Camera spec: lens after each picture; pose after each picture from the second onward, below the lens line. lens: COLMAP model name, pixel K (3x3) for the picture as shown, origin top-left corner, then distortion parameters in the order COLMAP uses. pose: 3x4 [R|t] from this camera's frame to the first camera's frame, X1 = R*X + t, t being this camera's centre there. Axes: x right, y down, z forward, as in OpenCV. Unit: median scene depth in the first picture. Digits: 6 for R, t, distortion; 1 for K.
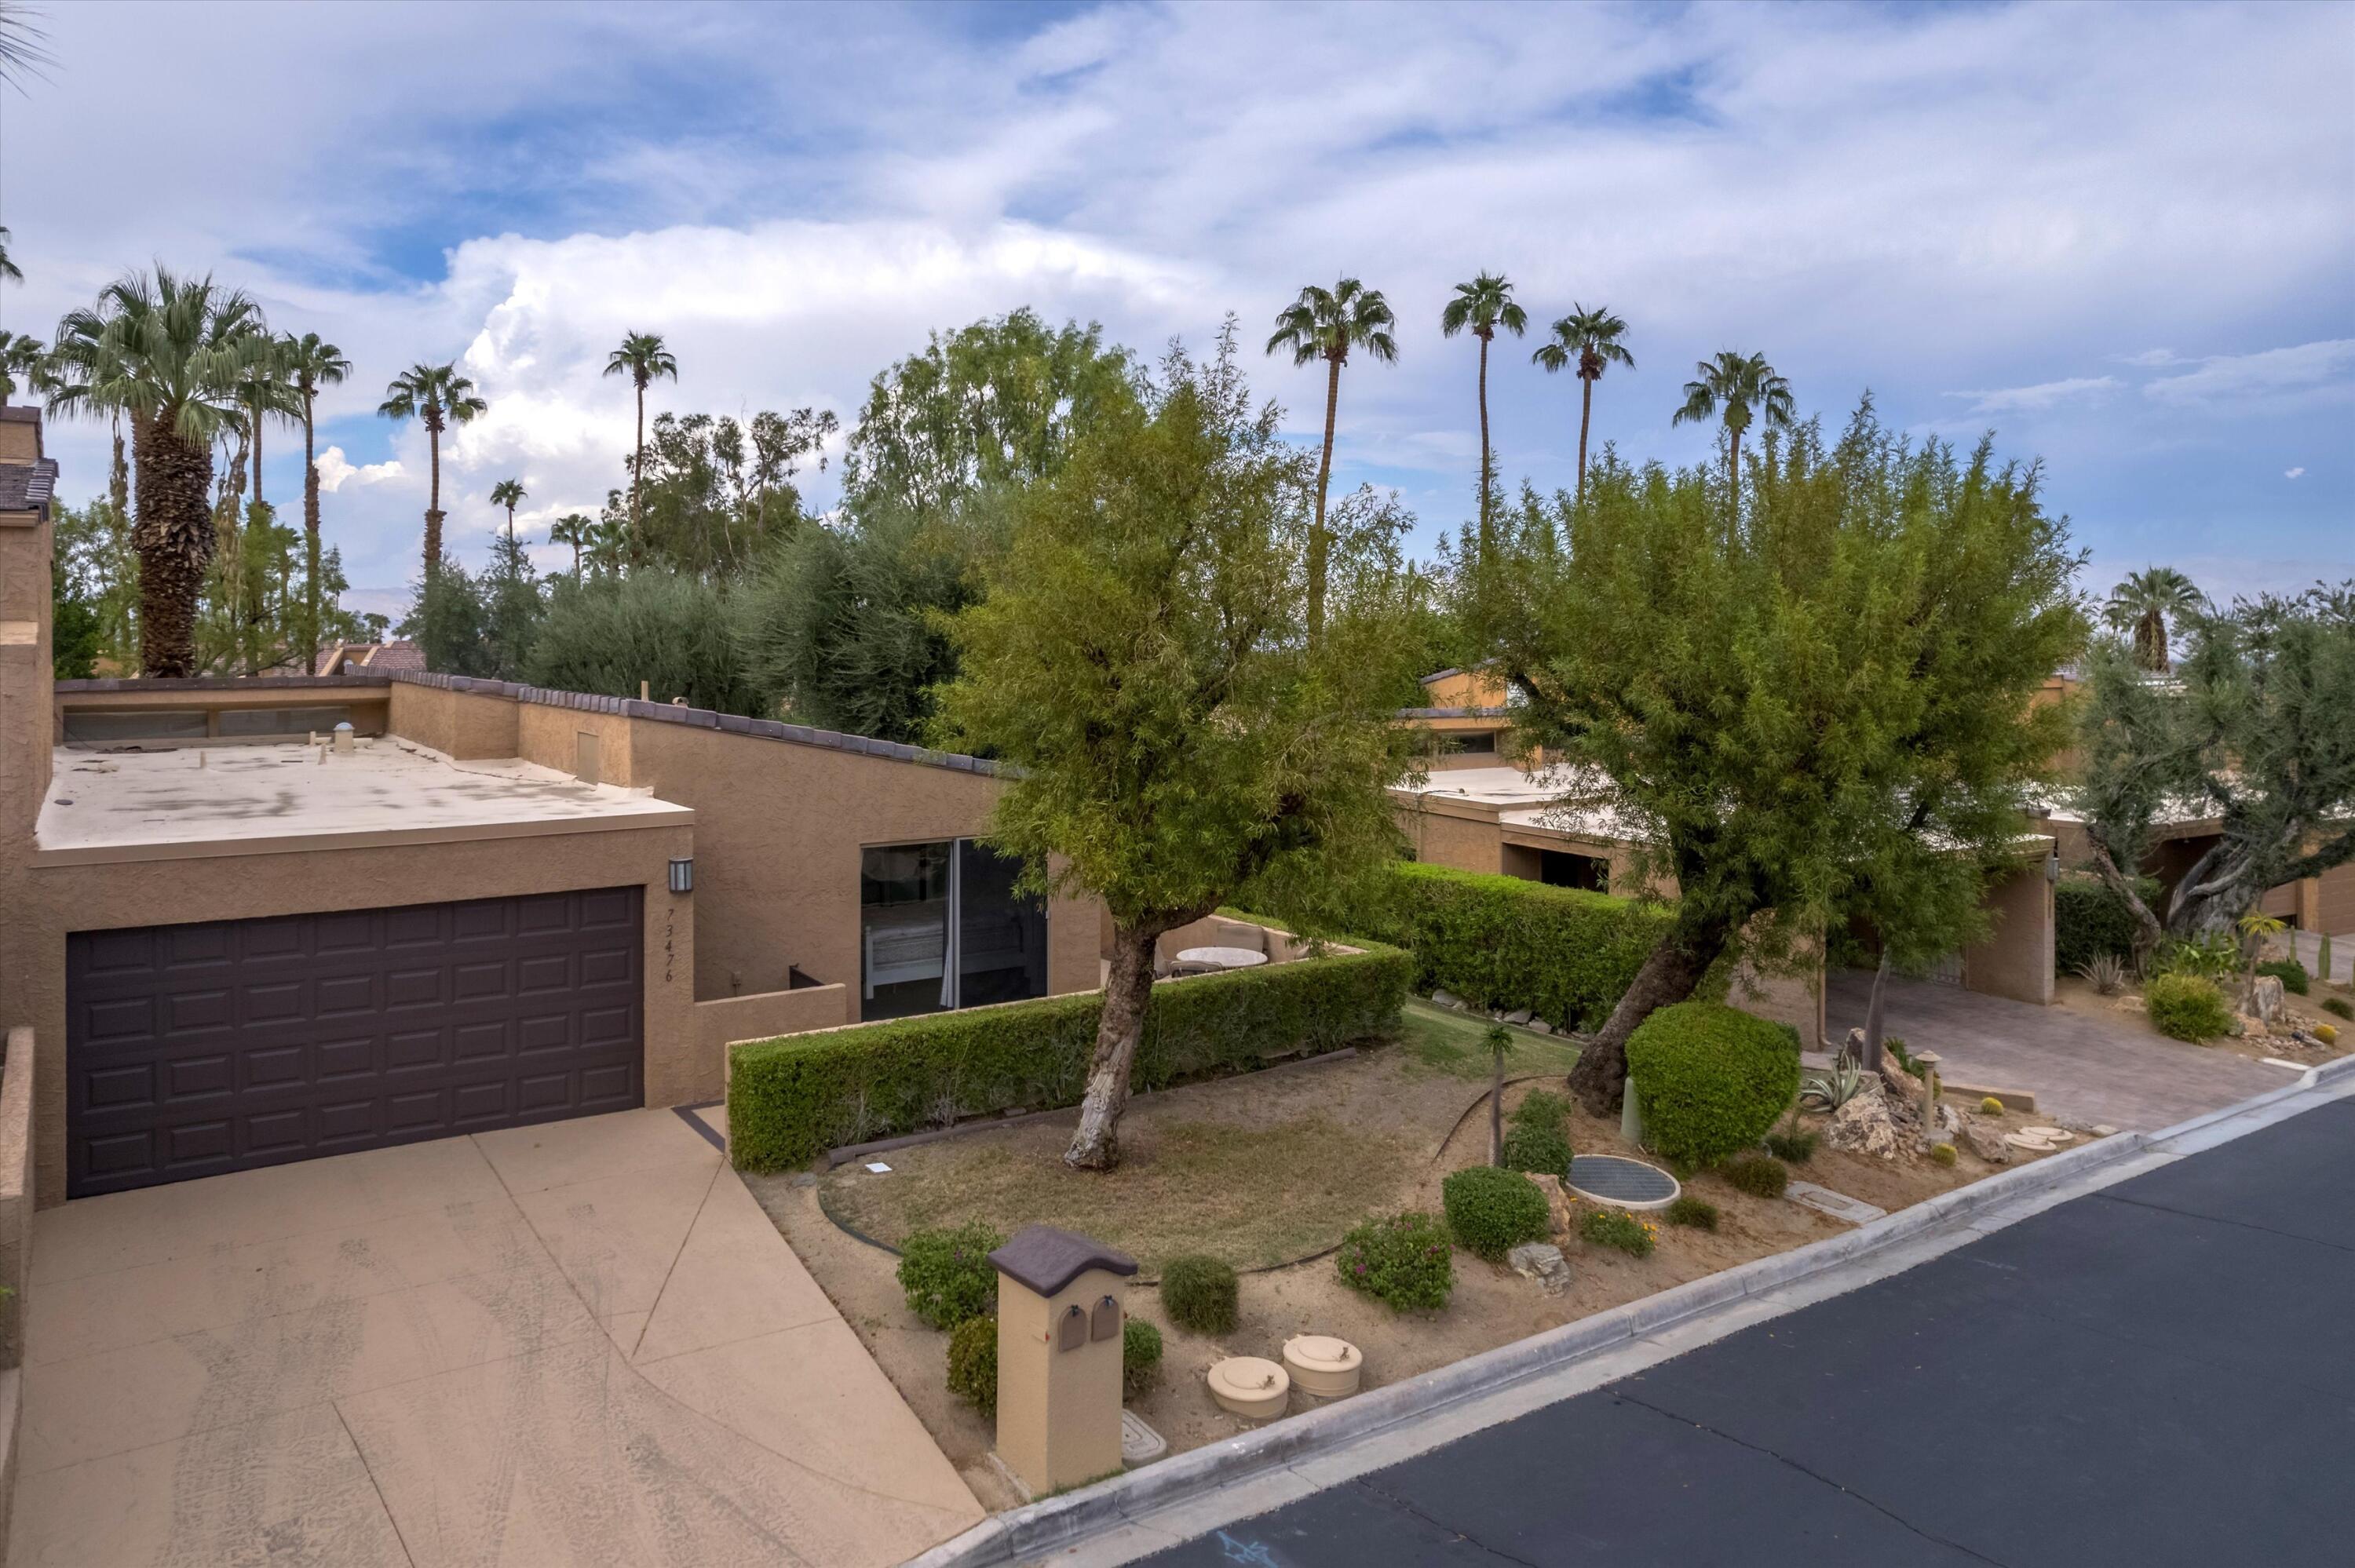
lens RADIAL K [[1643.9, 0, 1183.8], [0, 1643.9, 652.6], [0, 0, 1]] dist [-0.073086, 0.041663]
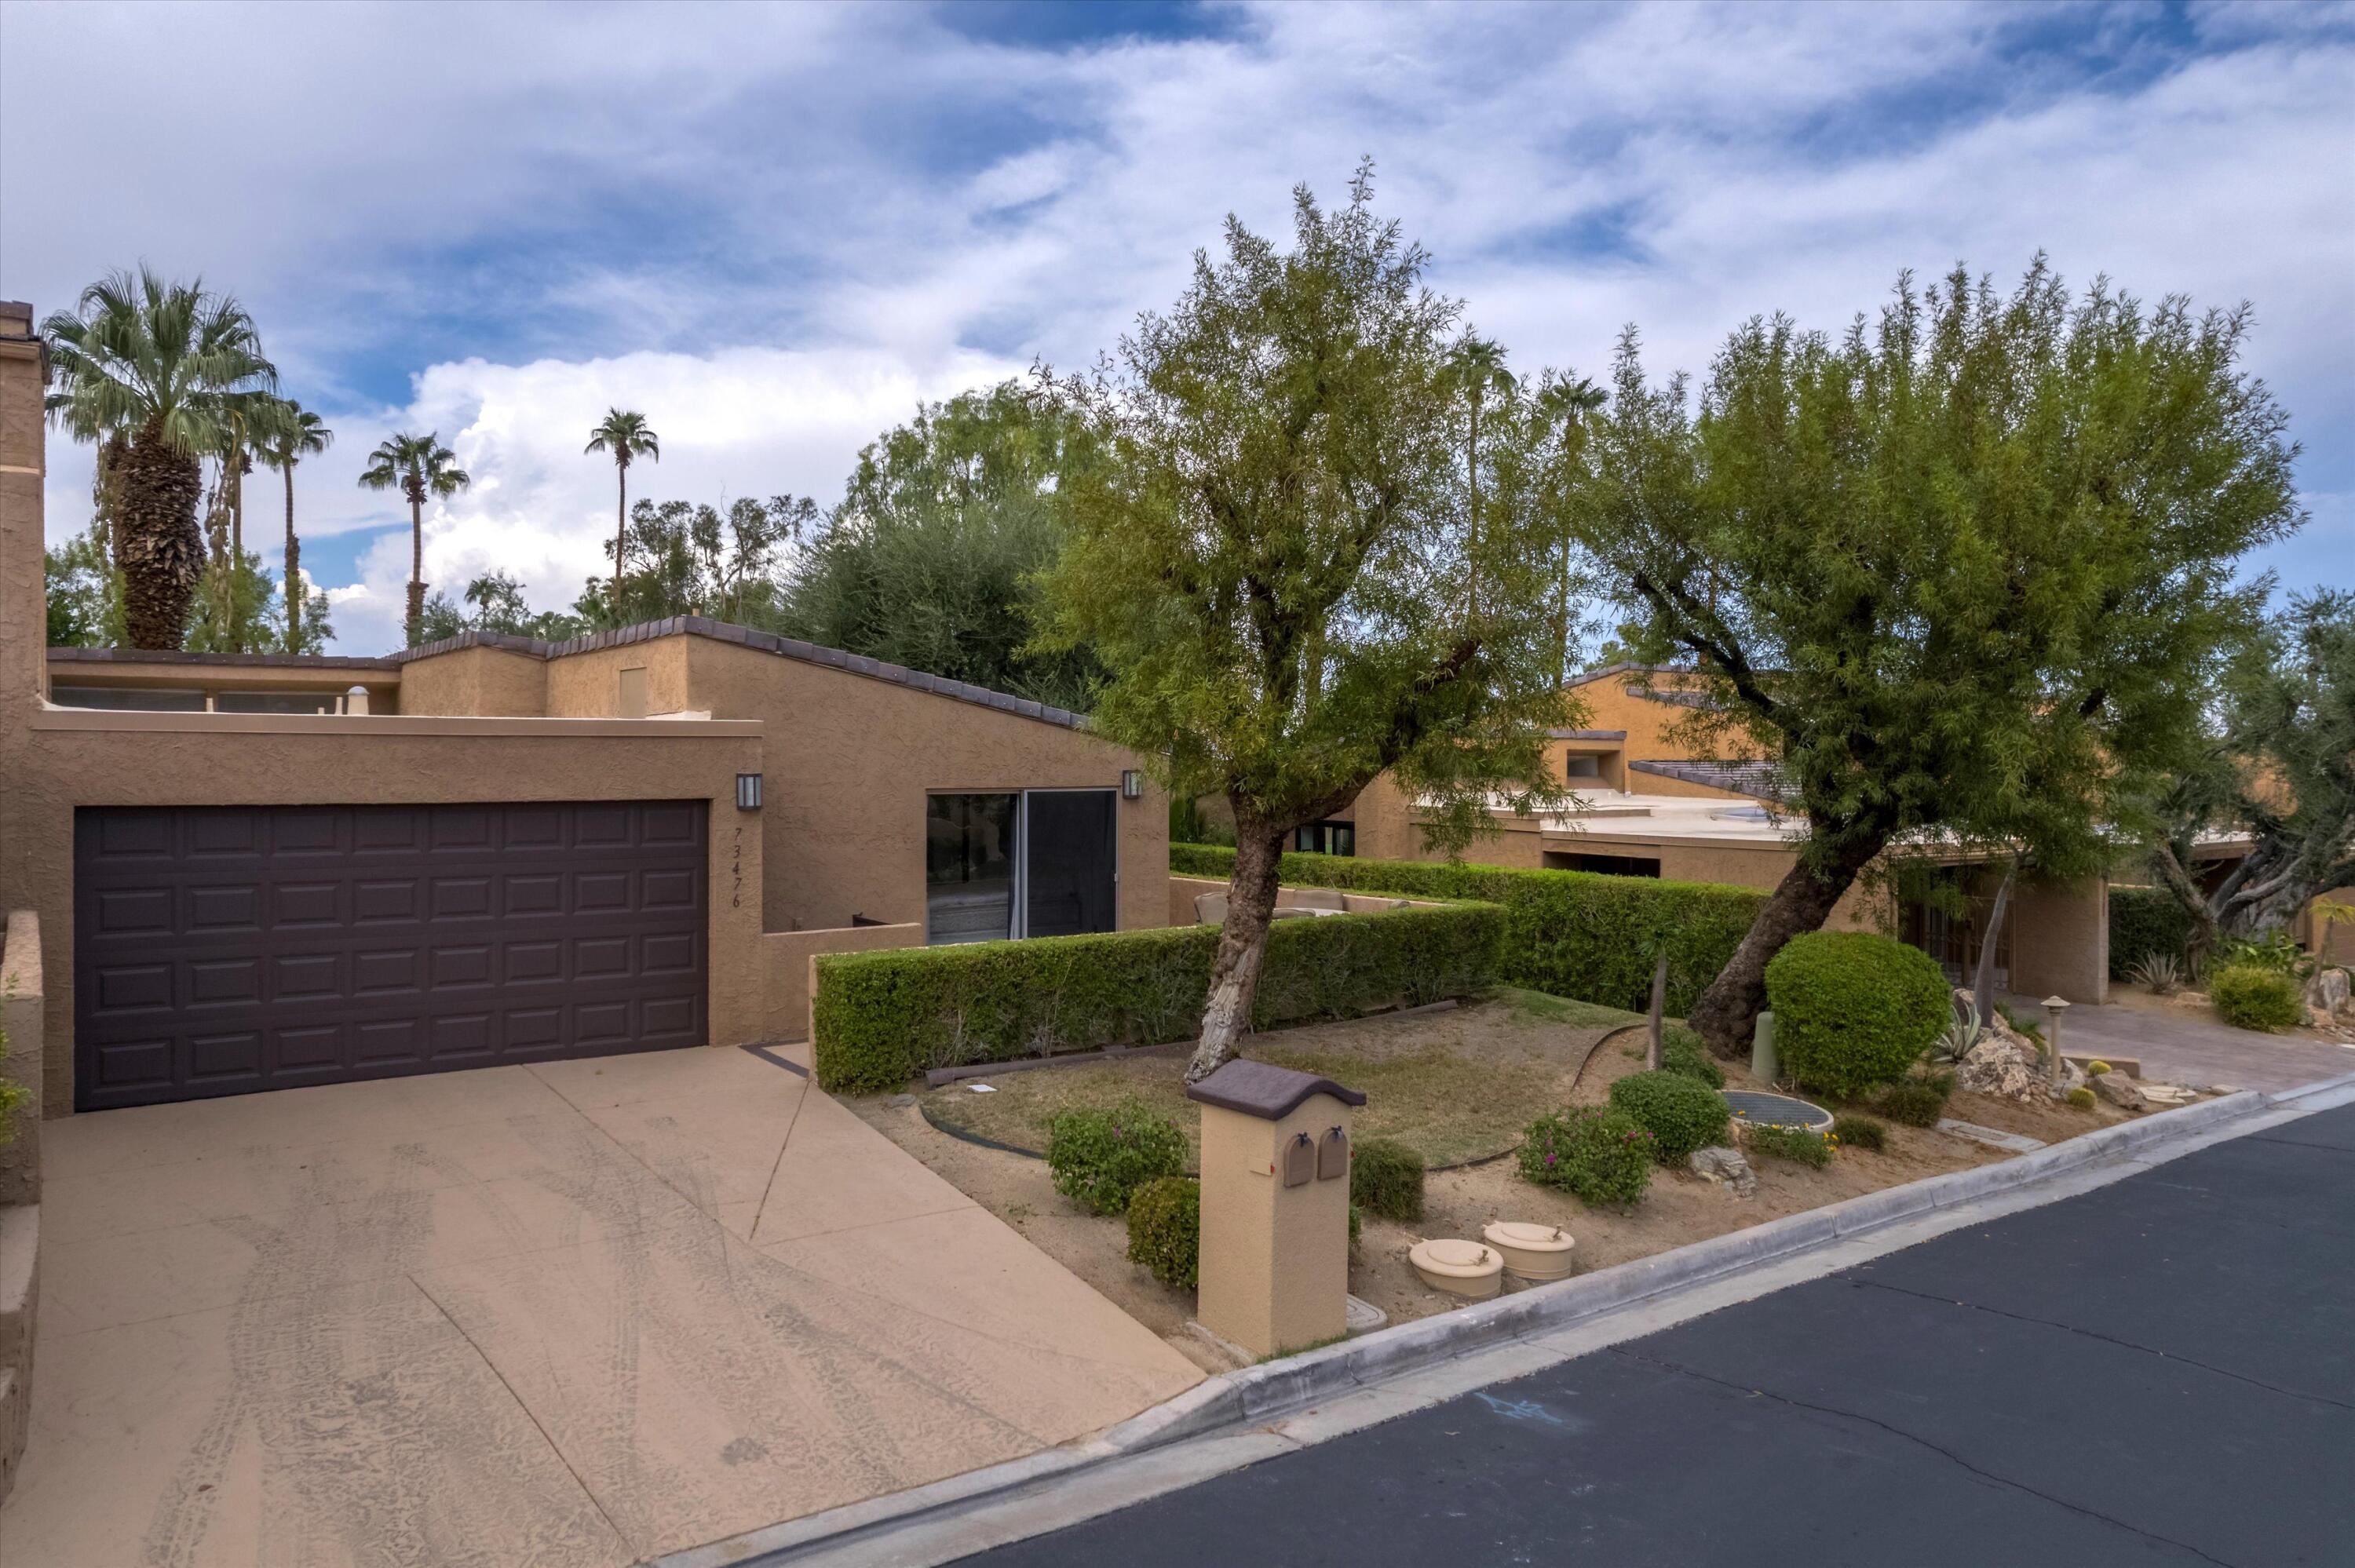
lens RADIAL K [[1591.0, 0, 1177.5], [0, 1591.0, 784.0], [0, 0, 1]] dist [-0.076027, 0.048284]
pose [[0.999583, -0.001068, 0.028849, -0.092888], [0.000951, 0.999991, 0.004084, 0.128317], [-0.028853, -0.004055, 0.999575, 0.103742]]
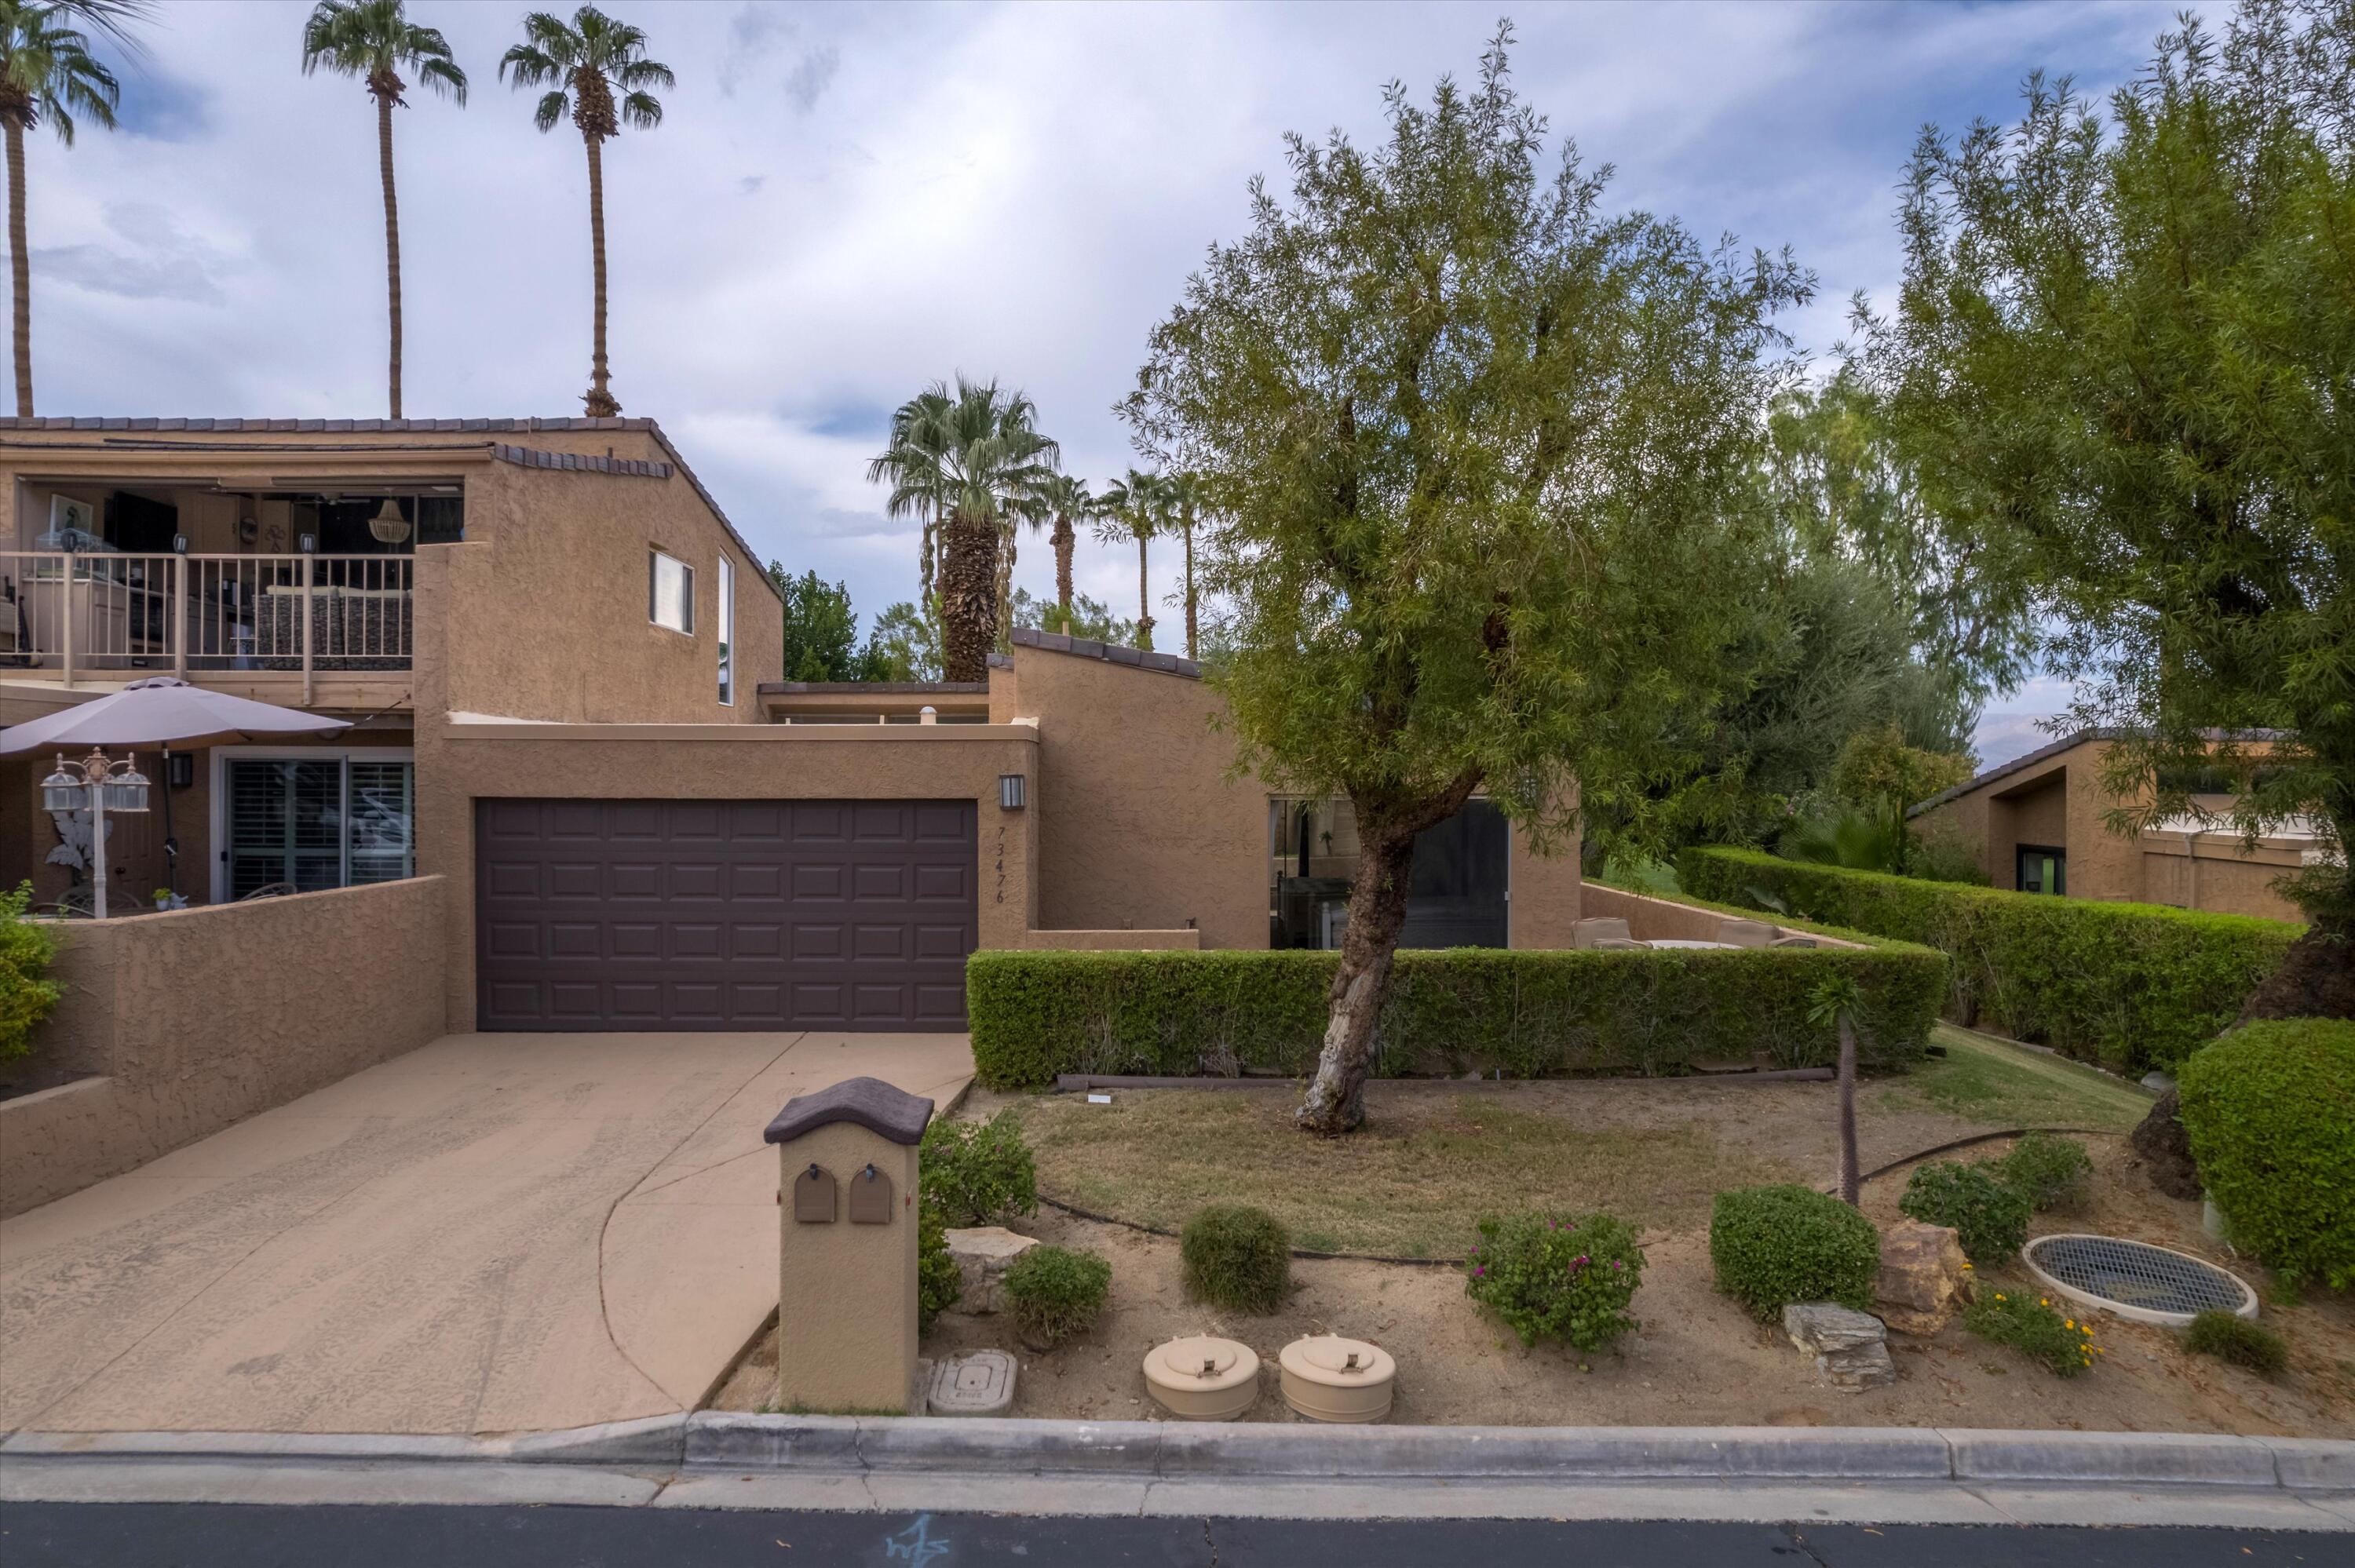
lens RADIAL K [[1545.9, 0, 1185.0], [0, 1545.9, 817.7], [0, 0, 1]] dist [-0.090396, 0.088170]
pose [[0.830551, 0.012676, -0.556798, 0.274884], [-0.006858, 0.999898, 0.012532, 0.138638], [0.556900, -0.006590, 0.830553, 0.305028]]
